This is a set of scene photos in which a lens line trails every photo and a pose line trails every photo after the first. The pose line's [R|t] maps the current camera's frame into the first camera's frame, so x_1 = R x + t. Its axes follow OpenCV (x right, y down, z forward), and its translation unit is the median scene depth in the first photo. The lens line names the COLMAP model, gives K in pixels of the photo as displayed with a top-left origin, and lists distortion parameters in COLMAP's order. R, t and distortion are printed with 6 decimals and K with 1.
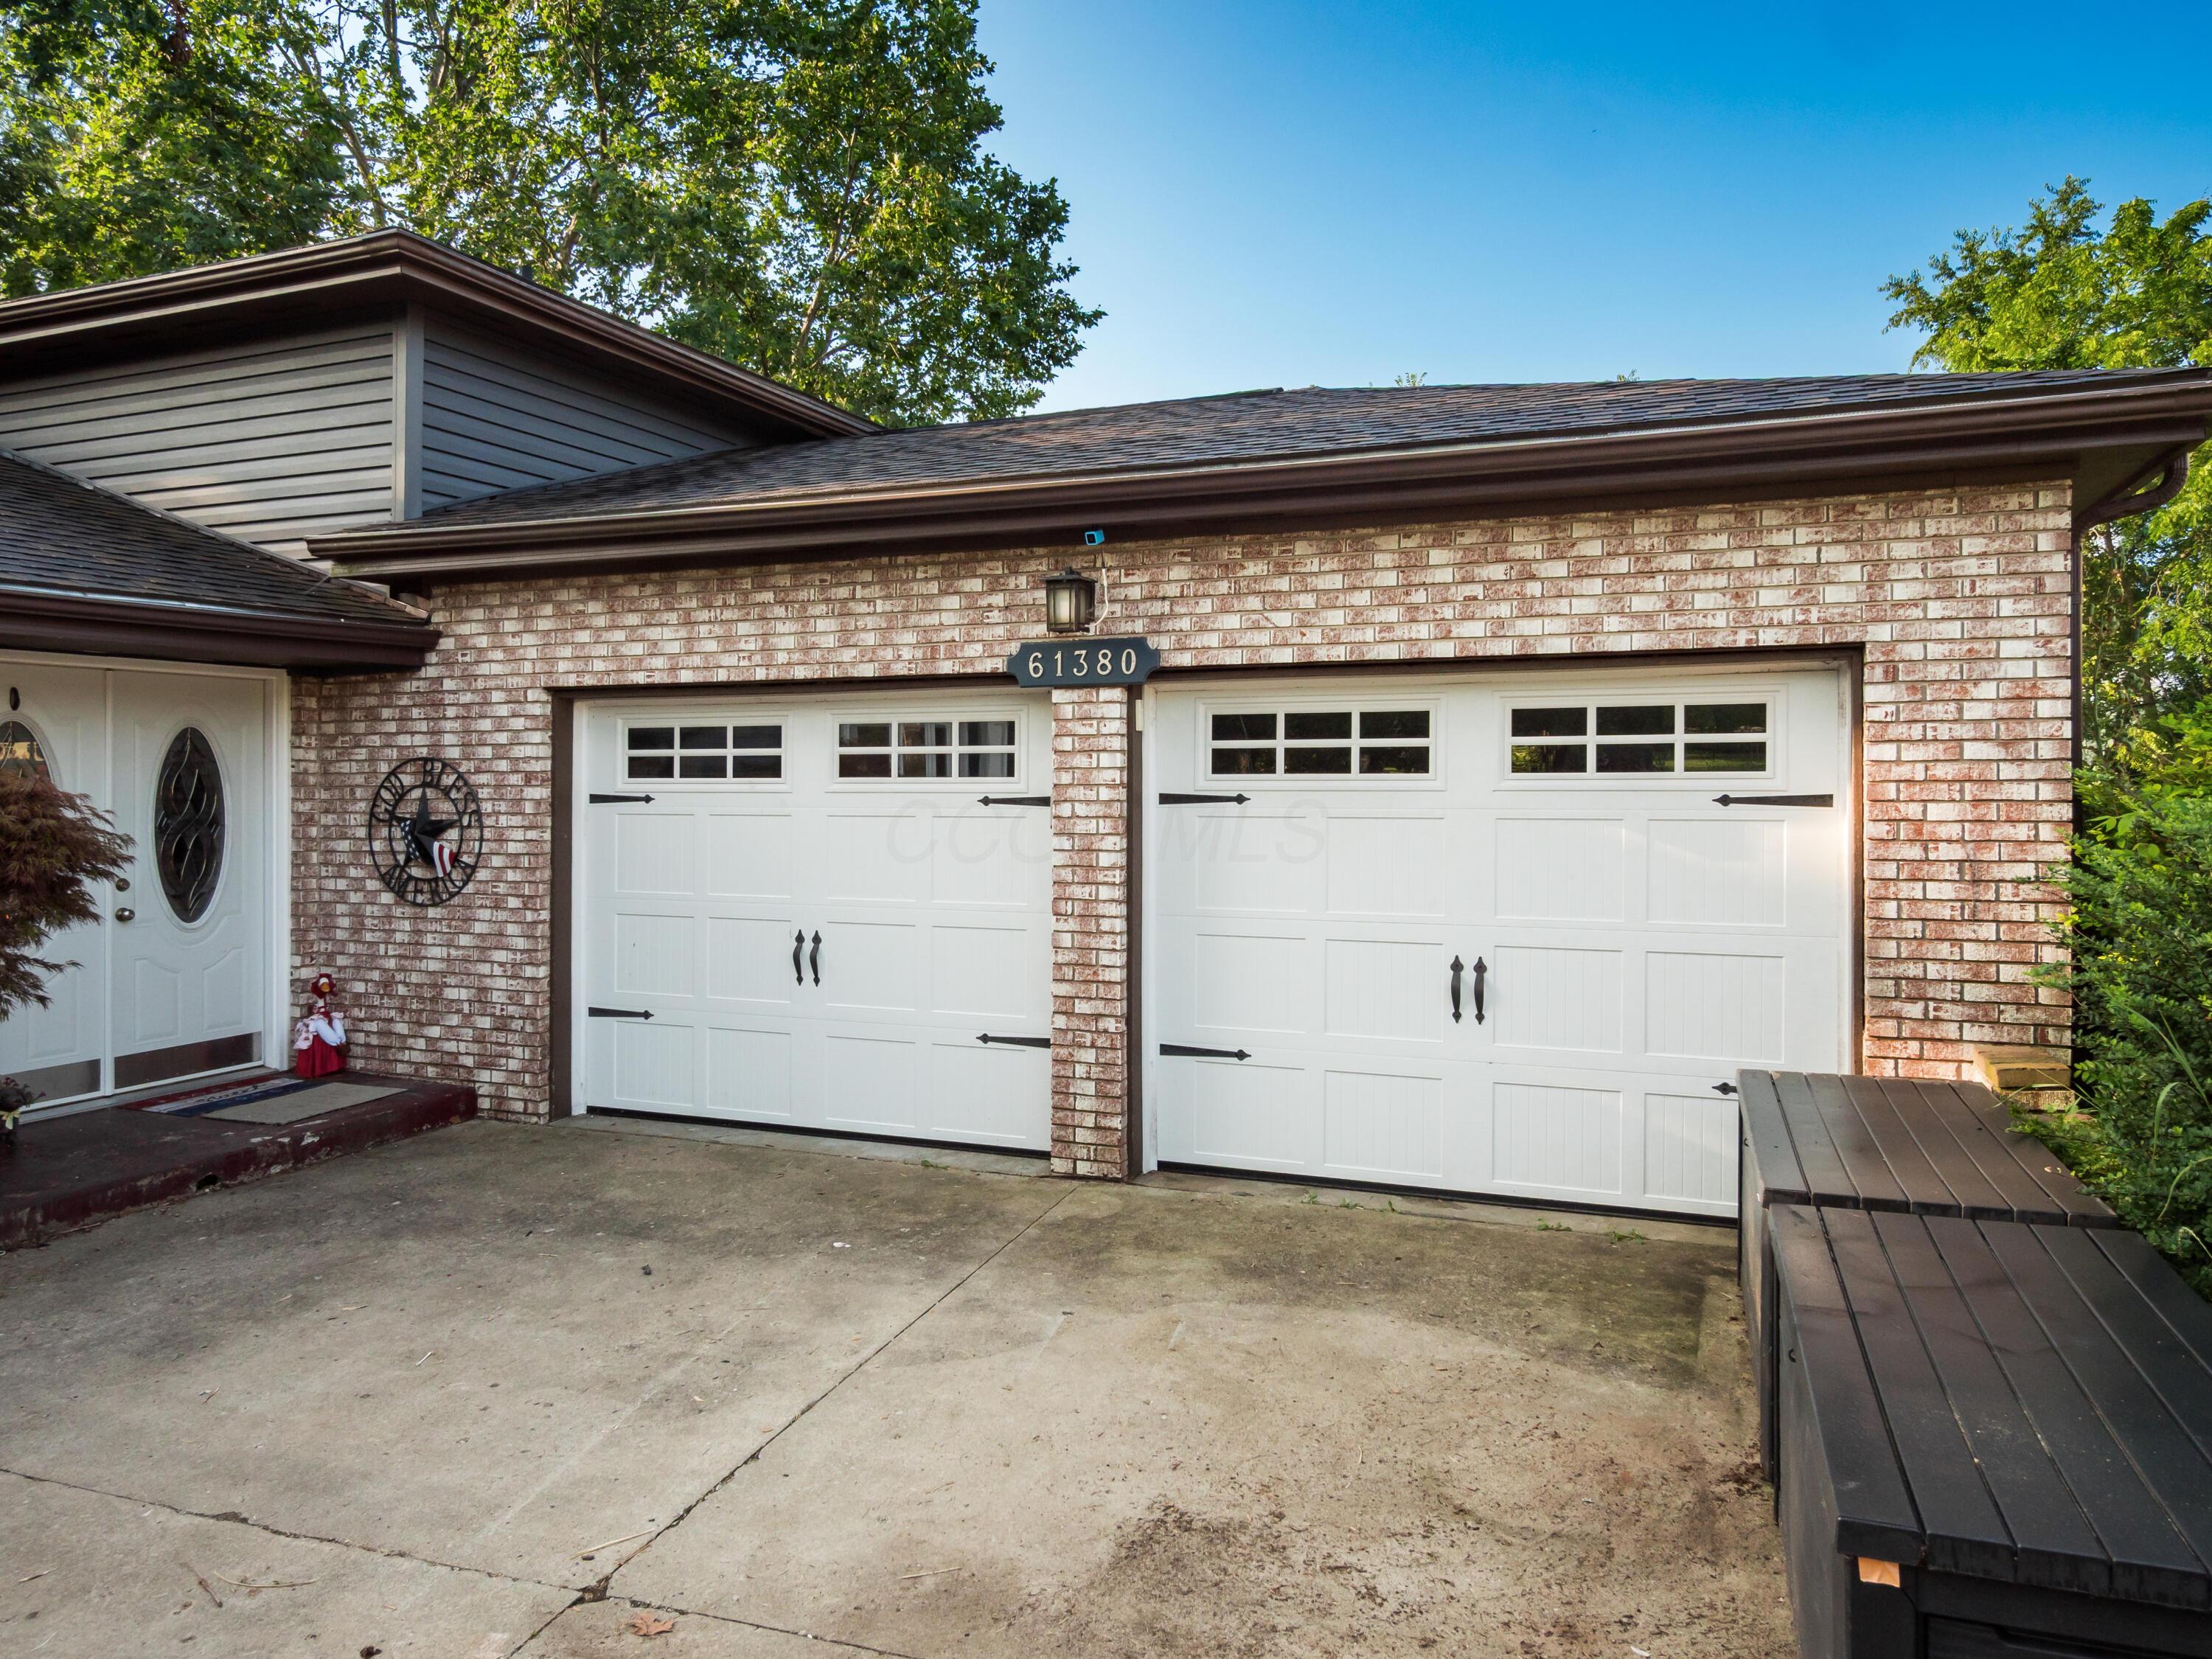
lens RADIAL K [[1424.4, 0, 1115.3], [0, 1424.4, 828.8], [0, 0, 1]] dist [0.000683, 0.002169]
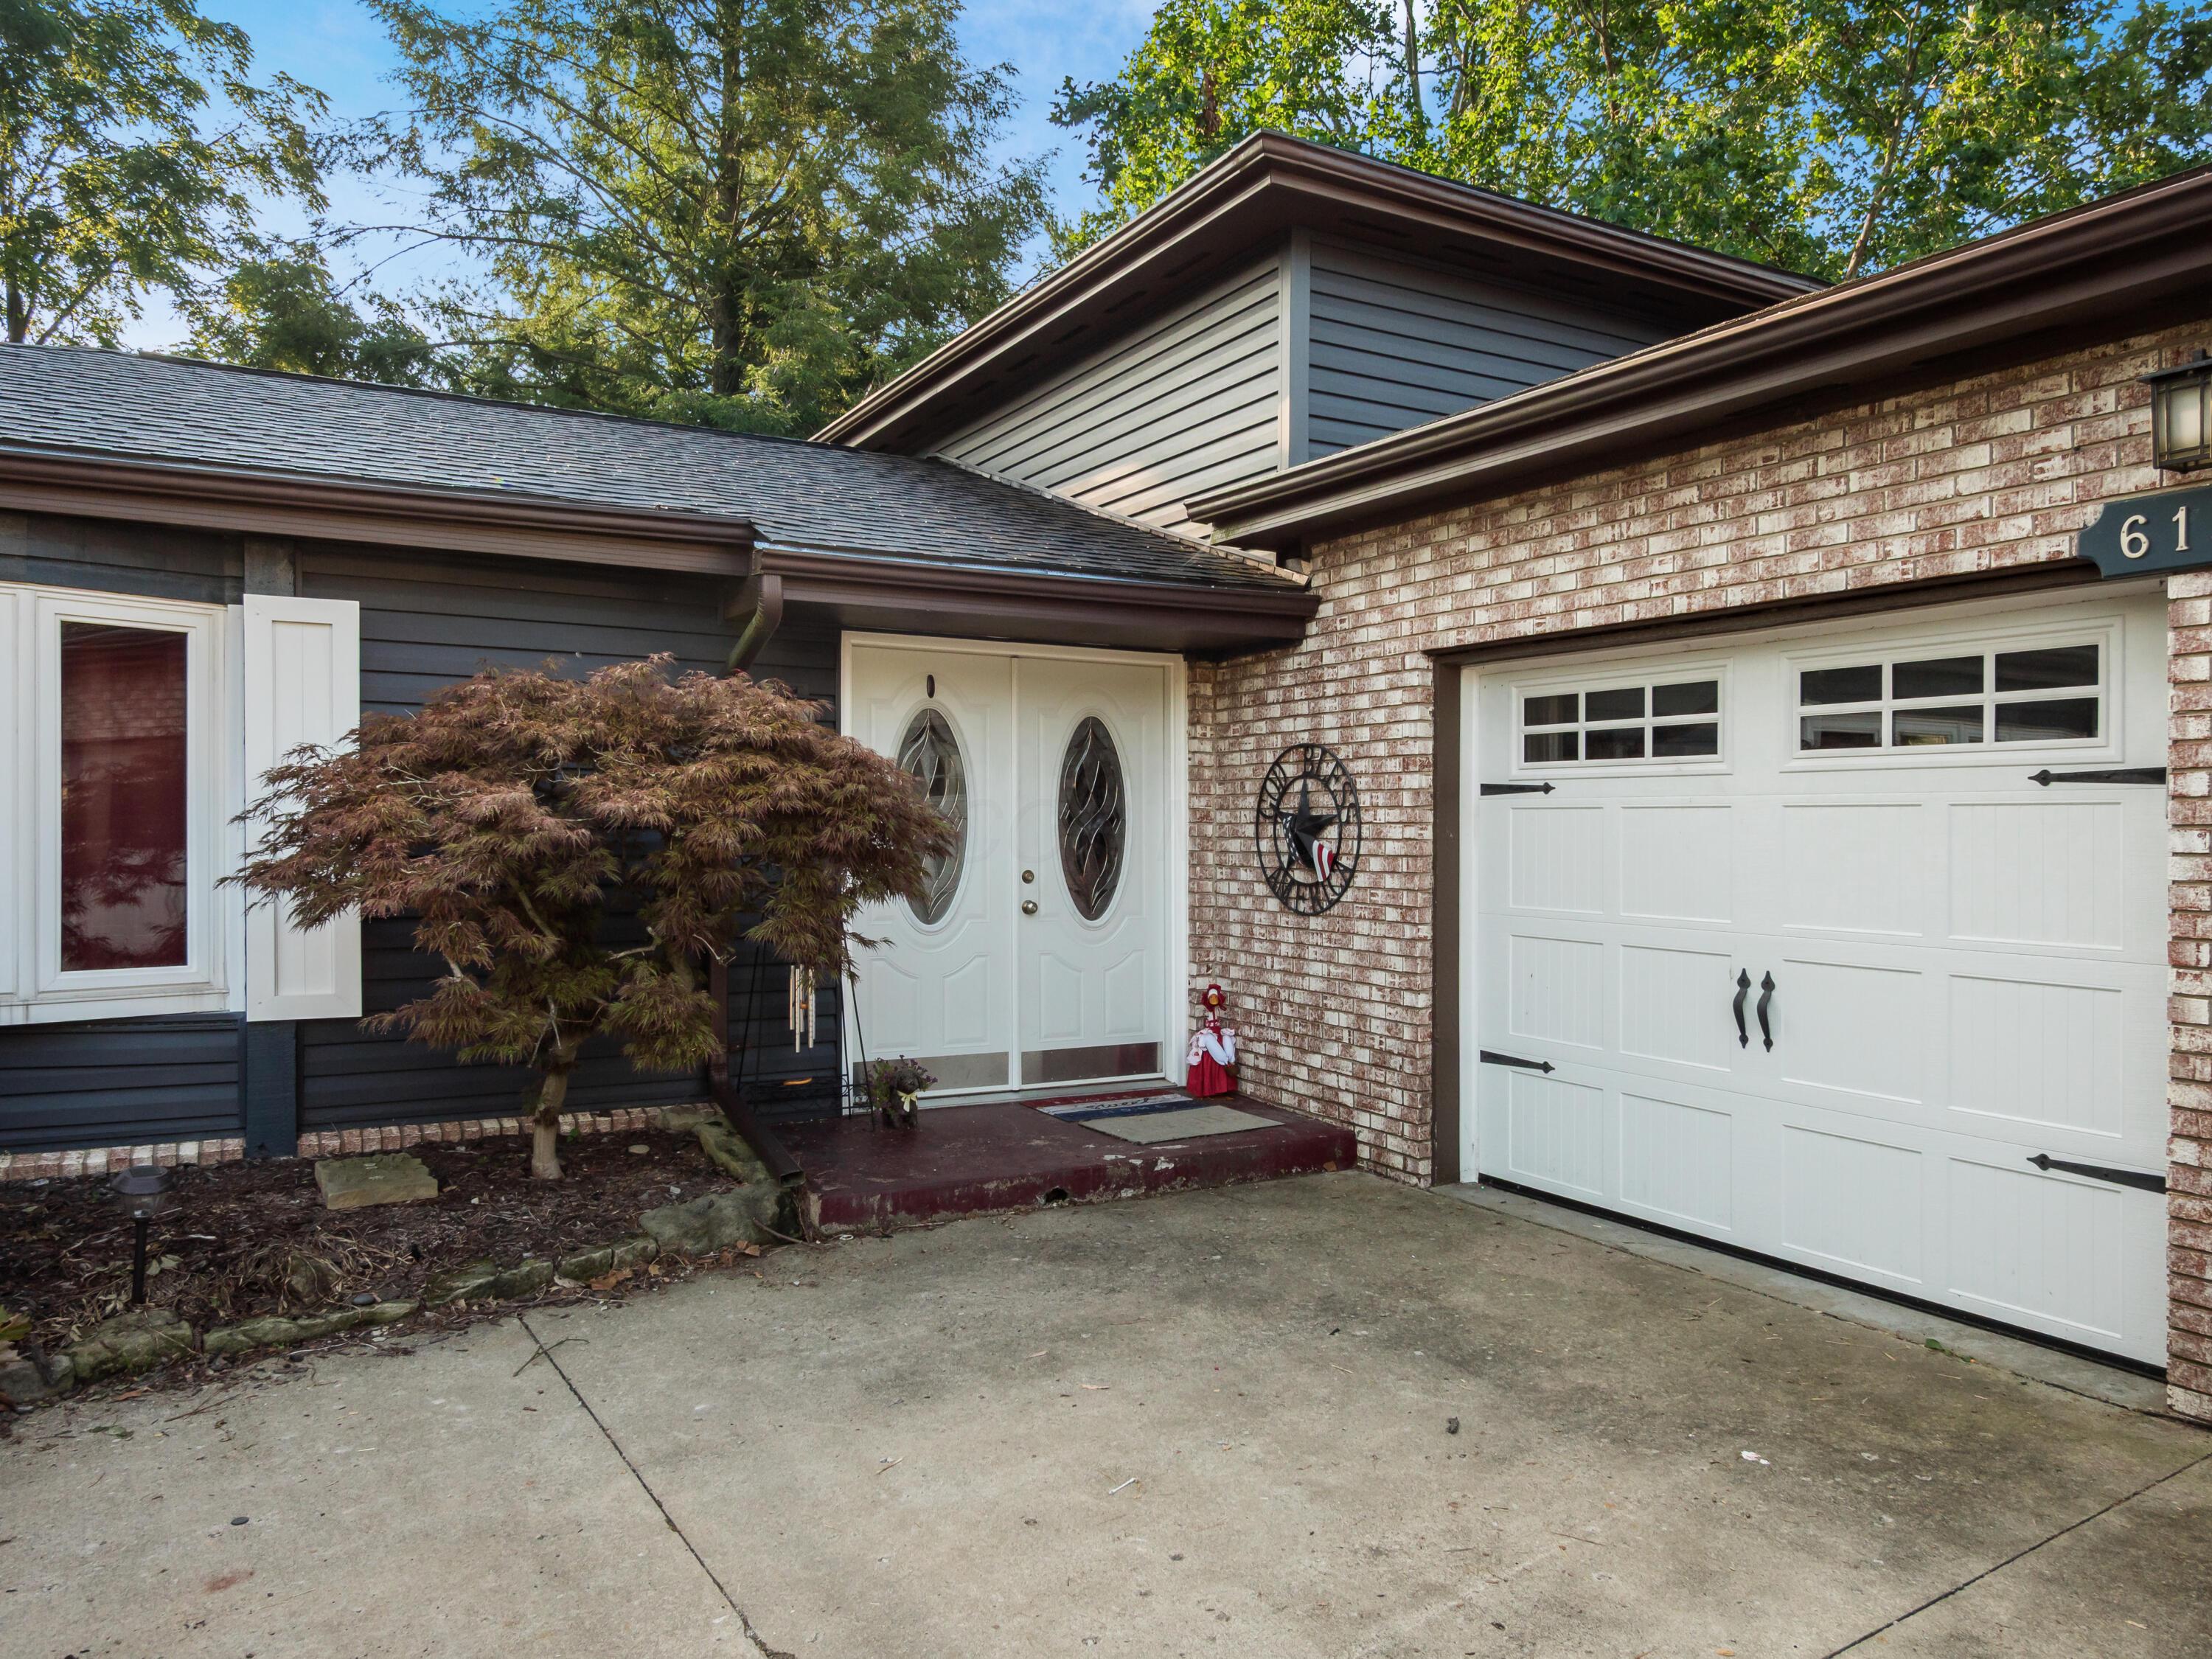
lens RADIAL K [[1516.2, 0, 1115.7], [0, 1516.2, 809.0], [0, 0, 1]] dist [0.000170, -0.001683]
pose [[0.778971, 0.000258, -0.627060, 0.008528], [-0.027177, 0.999074, -0.033349, 0.027516], [0.626471, 0.043020, 0.778257, 0.235088]]
